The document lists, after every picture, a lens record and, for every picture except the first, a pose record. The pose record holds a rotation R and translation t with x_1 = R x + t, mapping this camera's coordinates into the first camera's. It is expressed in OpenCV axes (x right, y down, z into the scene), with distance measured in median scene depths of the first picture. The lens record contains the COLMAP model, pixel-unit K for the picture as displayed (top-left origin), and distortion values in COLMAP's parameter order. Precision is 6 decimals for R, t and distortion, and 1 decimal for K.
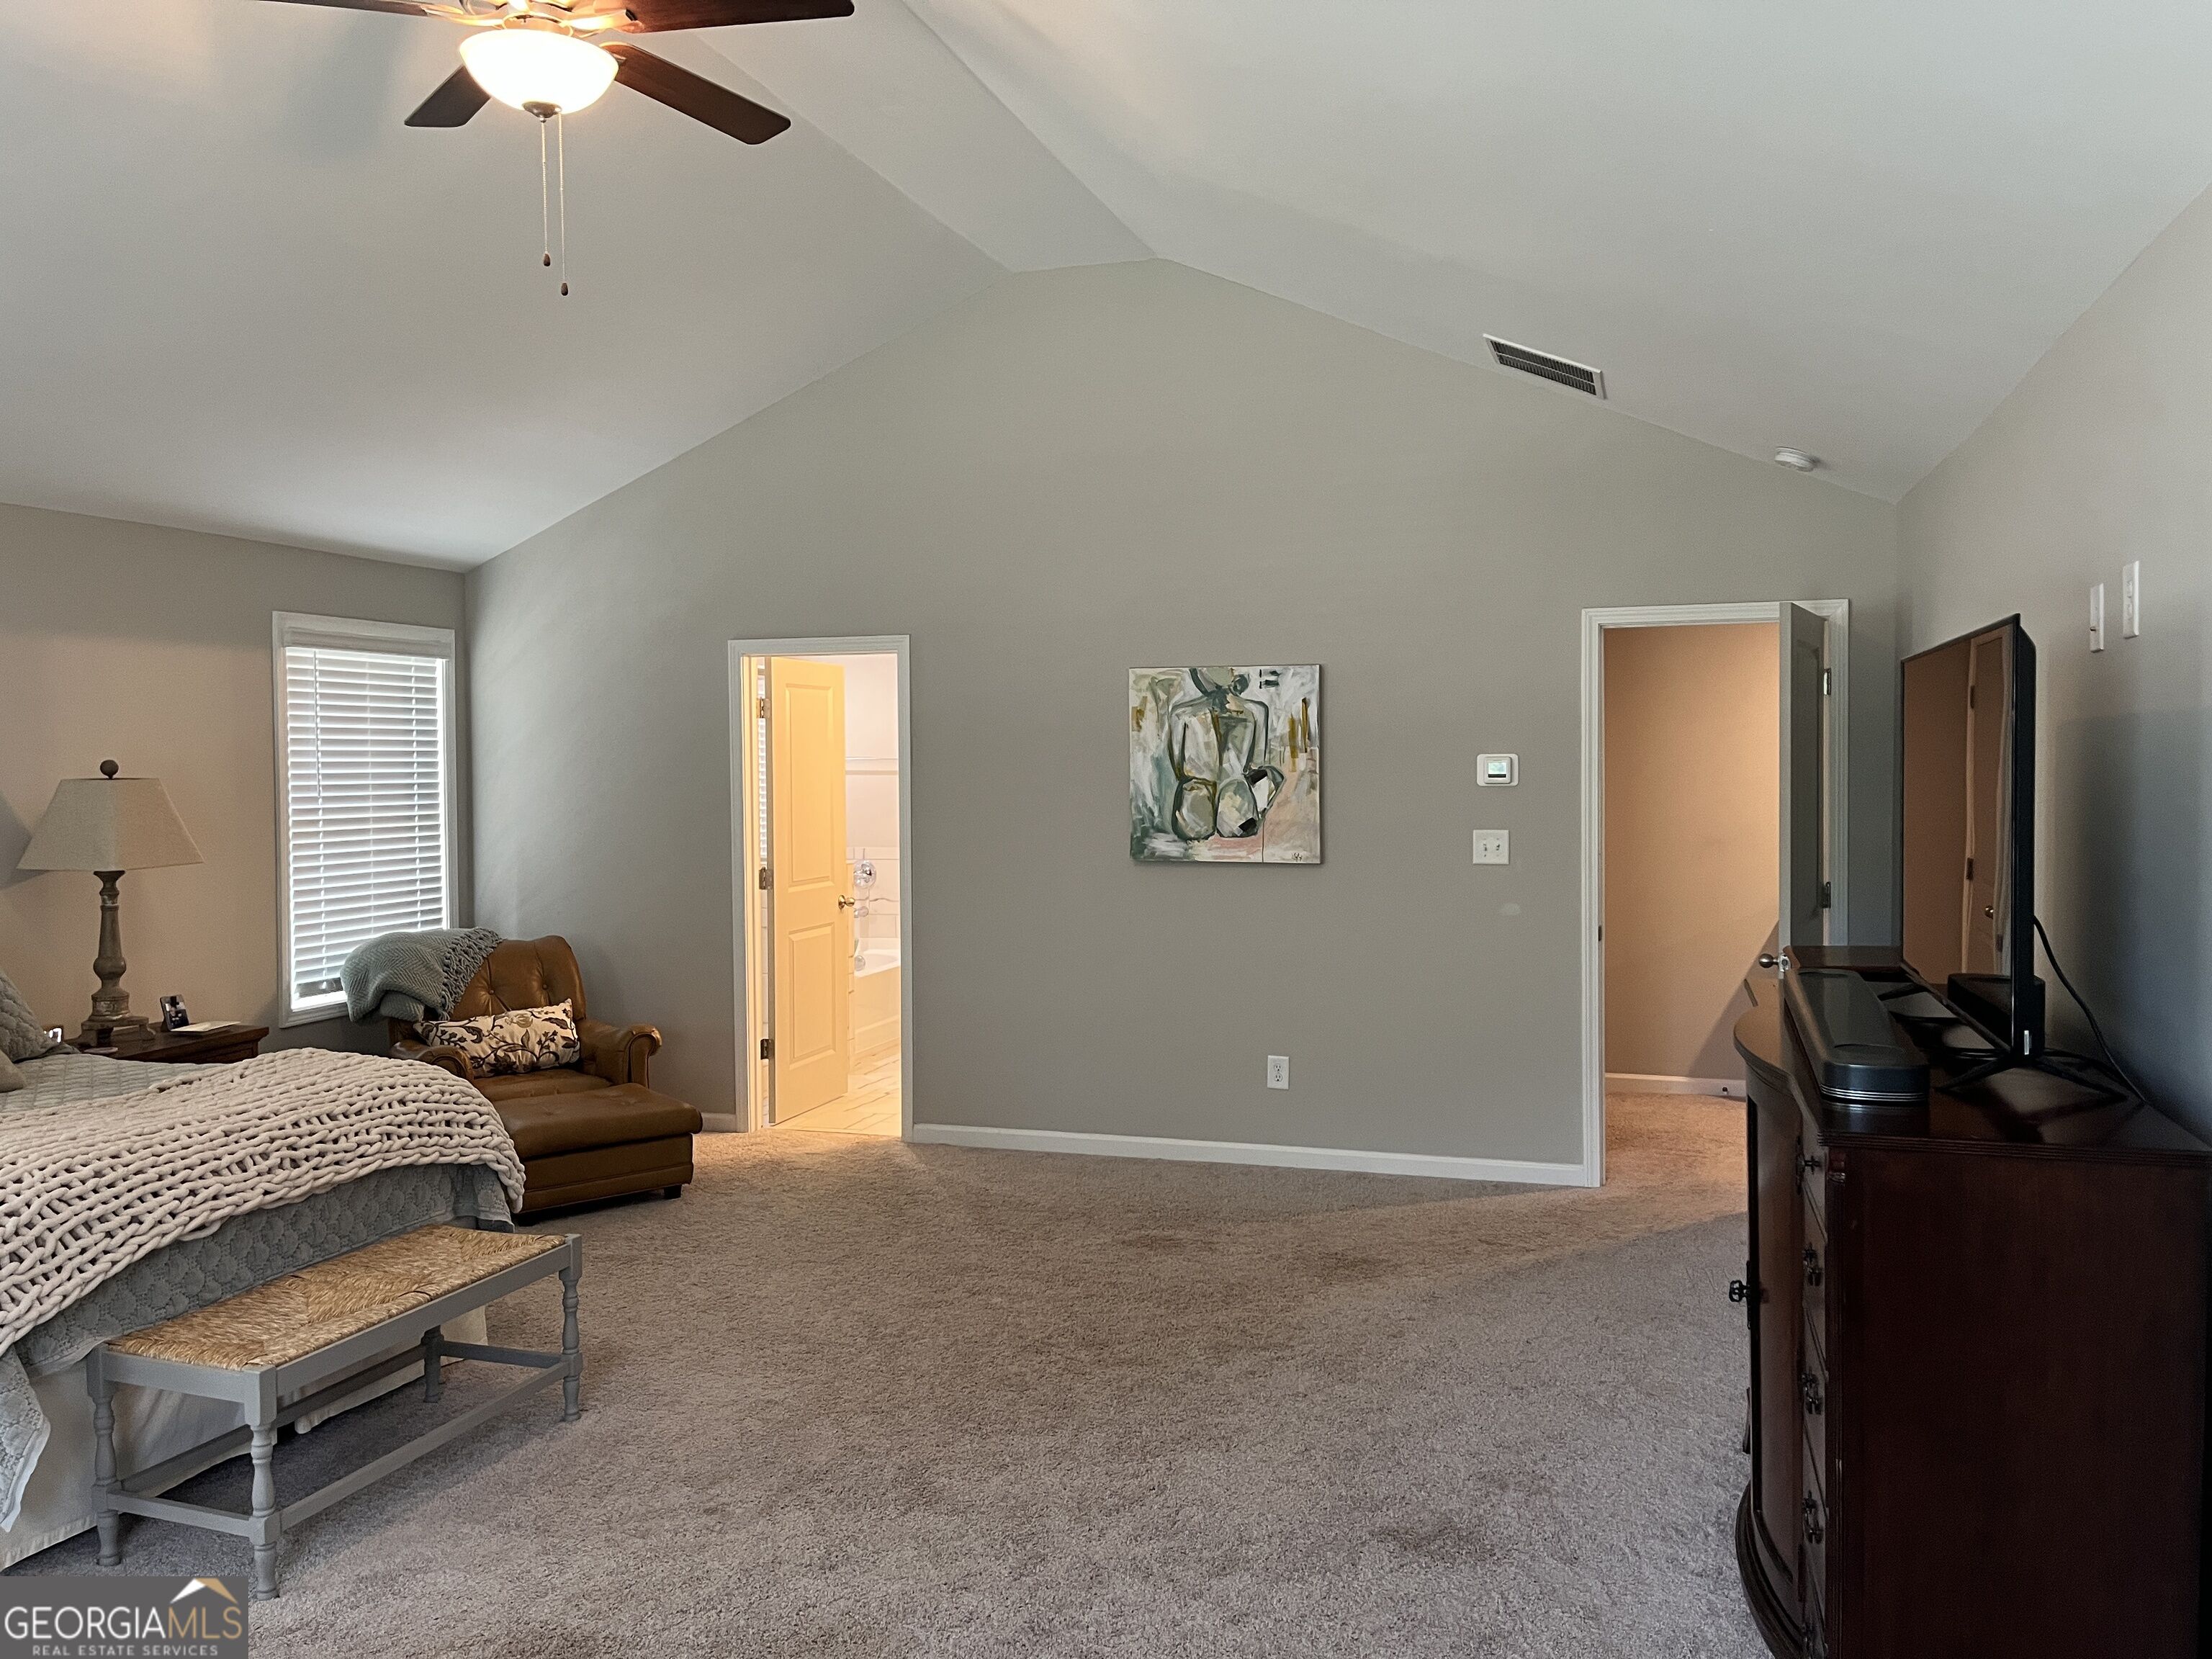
lens RADIAL K [[1689.3, 0, 1105.7], [0, 1689.3, 825.0], [0, 0, 1]] dist [0.038011, -0.004983]
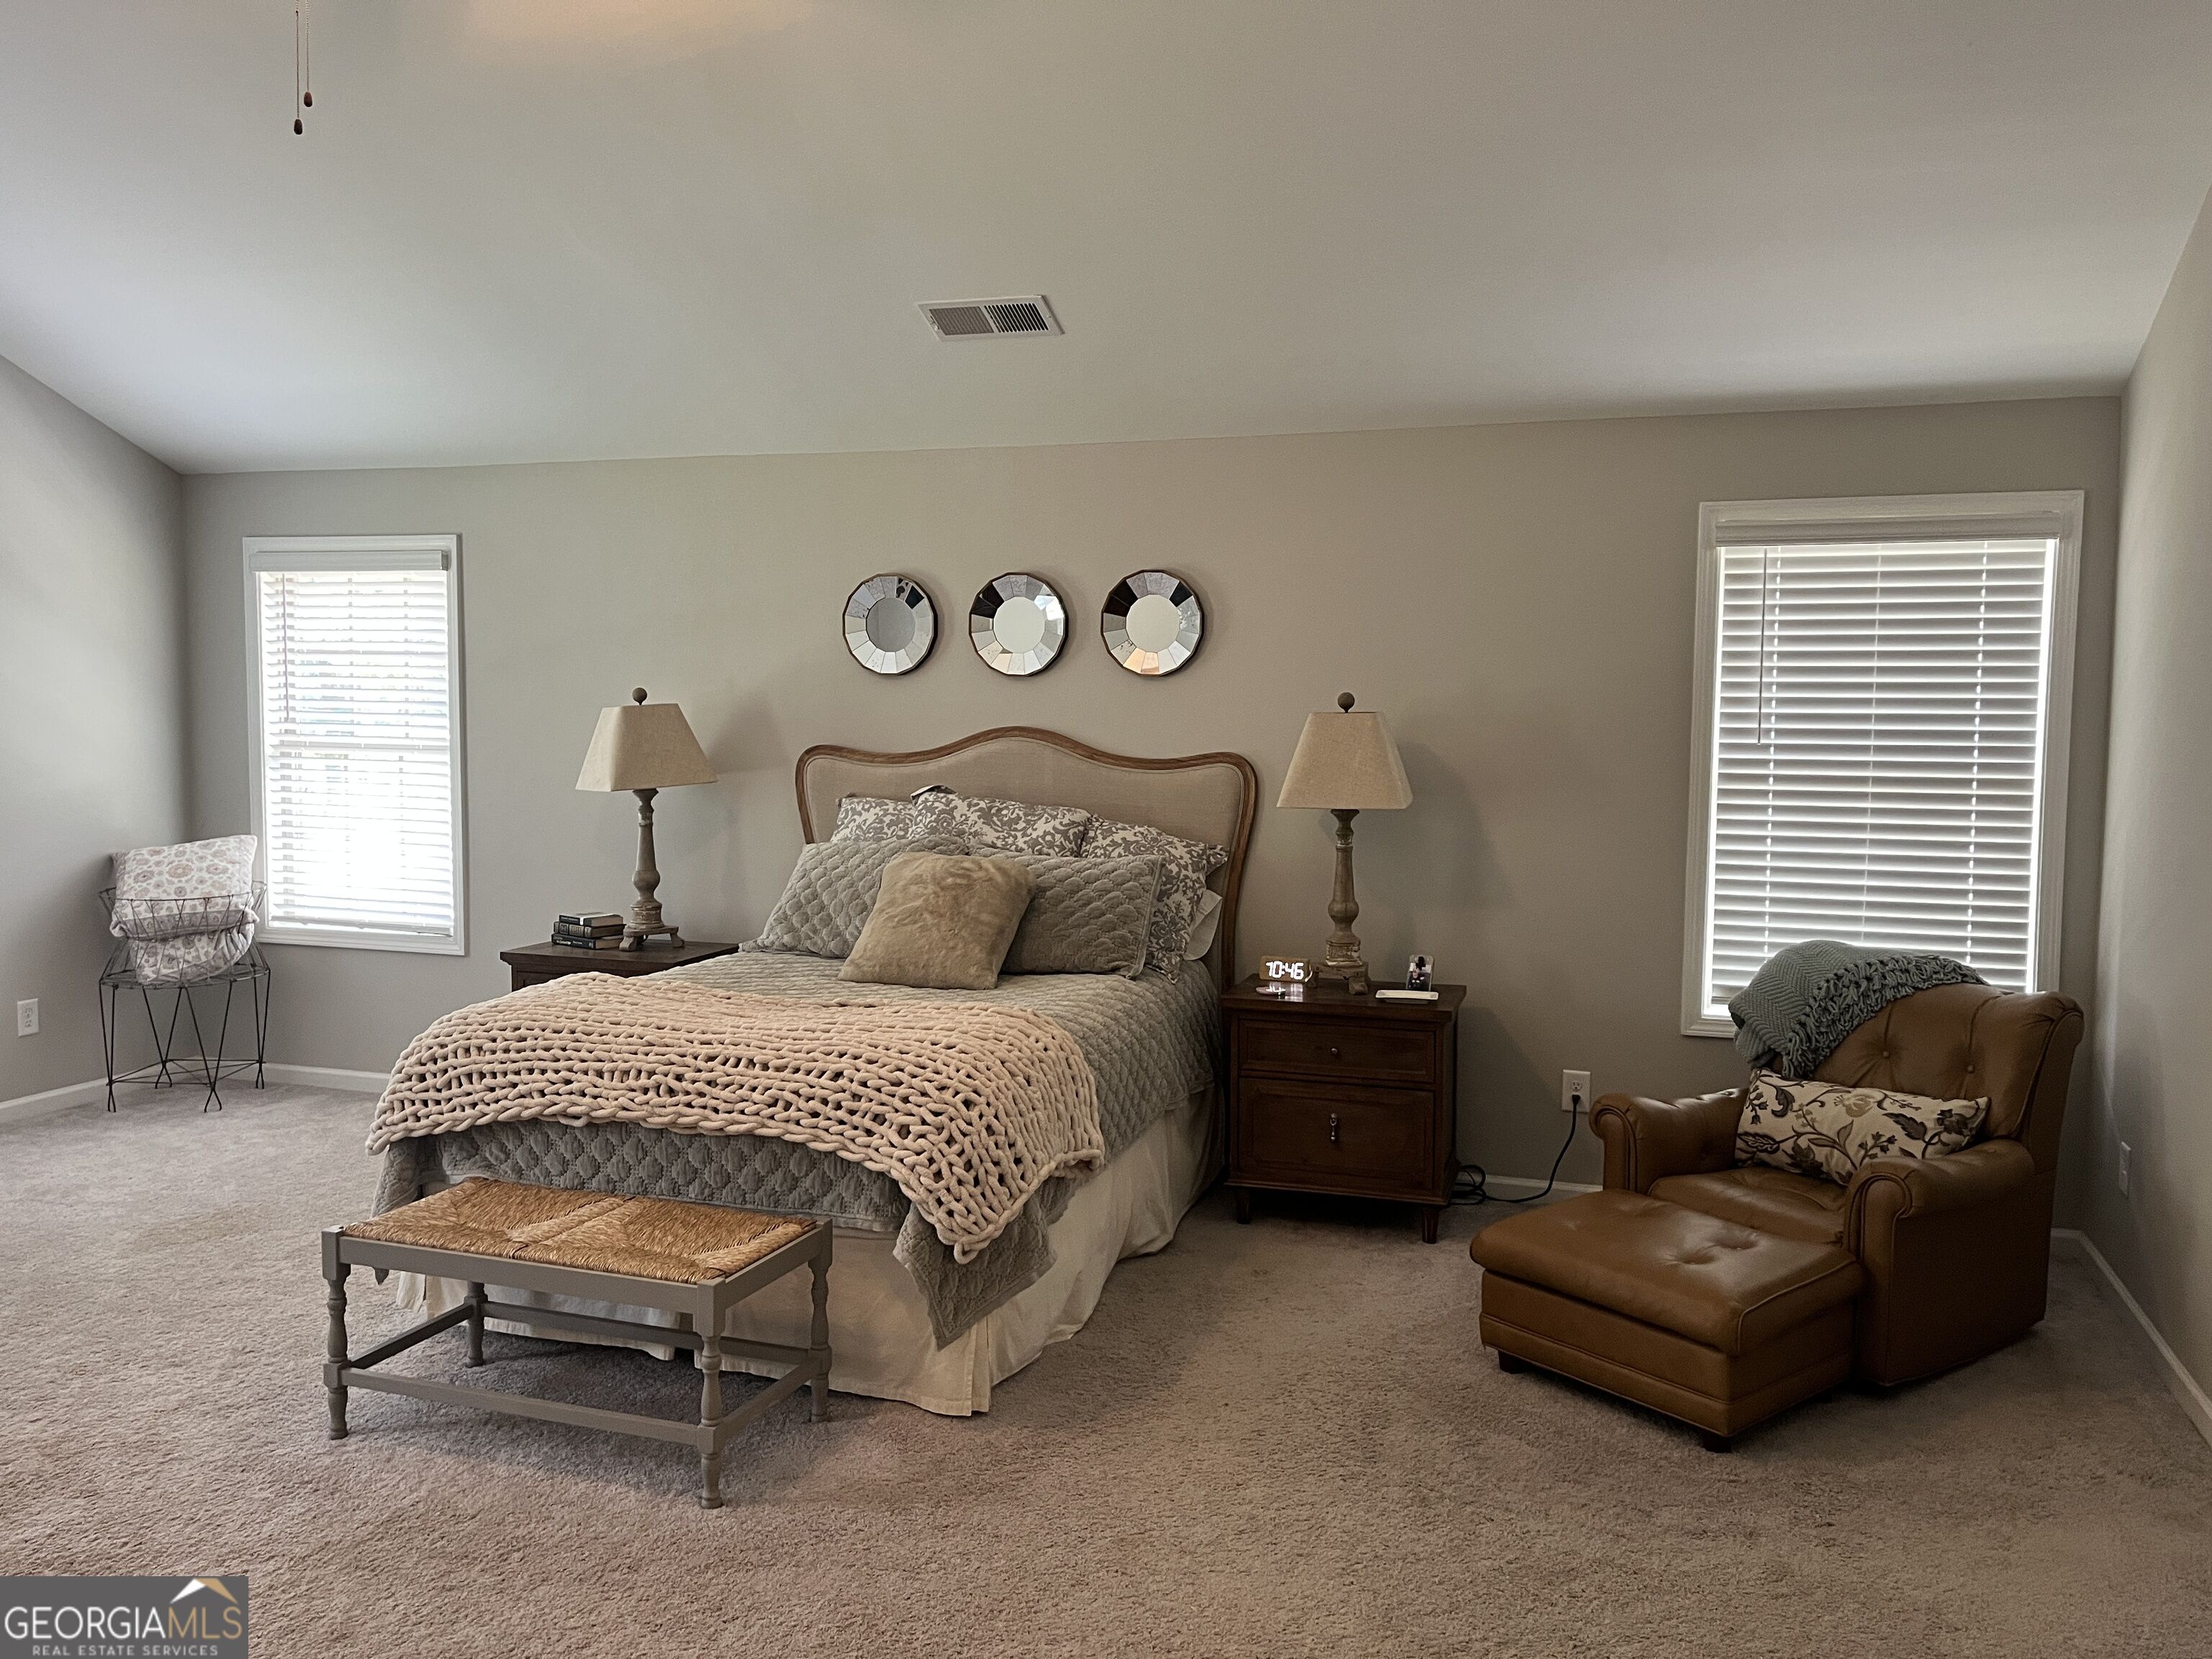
lens RADIAL K [[1689.3, 0, 1109.8], [0, 1689.3, 824.9], [0, 0, 1]] dist [0.038011, -0.004983]
pose [[-0.001620, 0.086081, -0.996287, 0.297150], [-0.047031, 0.995179, 0.086062, -0.033167], [0.998892, 0.046995, 0.002436, 0.735721]]
